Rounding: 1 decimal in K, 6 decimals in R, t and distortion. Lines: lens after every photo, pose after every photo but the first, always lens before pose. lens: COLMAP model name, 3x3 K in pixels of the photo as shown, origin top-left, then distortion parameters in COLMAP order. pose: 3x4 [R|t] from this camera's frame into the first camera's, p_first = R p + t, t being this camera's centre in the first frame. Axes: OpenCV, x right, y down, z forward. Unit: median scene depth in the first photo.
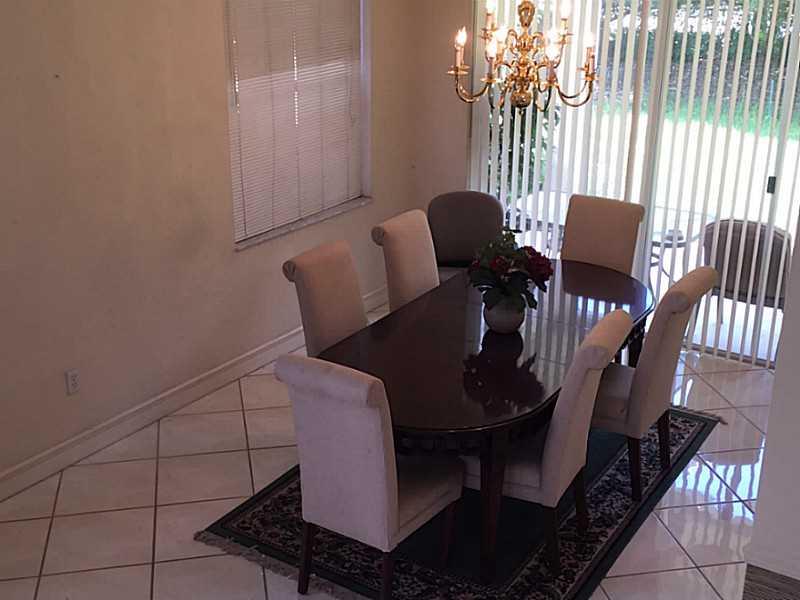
lens RADIAL K [[1003.9, 0, 400.0], [0, 1003.9, 300.0], [0, 0, 1]] dist [0.000306, -0.007969]
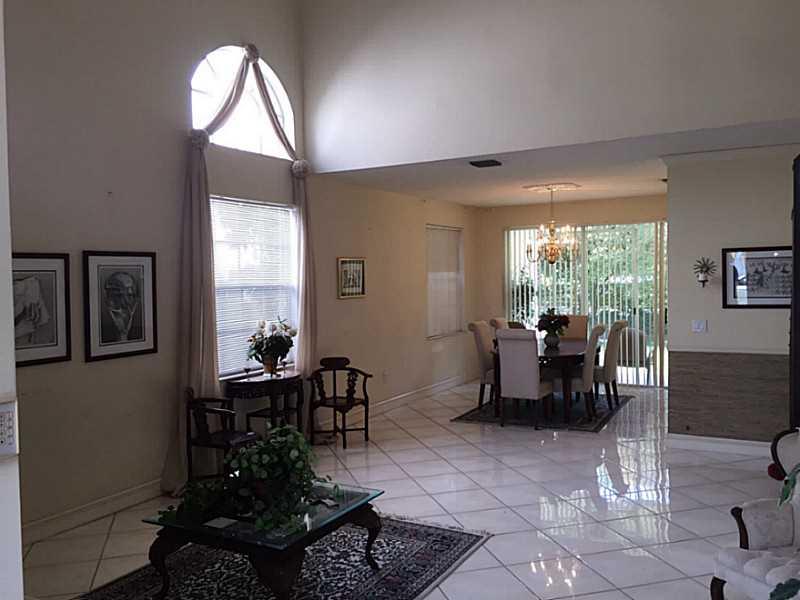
lens RADIAL K [[691.7, 0, 400.0], [0, 691.7, 300.0], [0, 0, 1]] dist [0.096150, -0.150409]
pose [[0.995770, -0.030749, 0.086582, -0.386881], [0.056877, 0.946370, -0.318040, 0.405479], [-0.072160, 0.321619, 0.944116, -0.636935]]
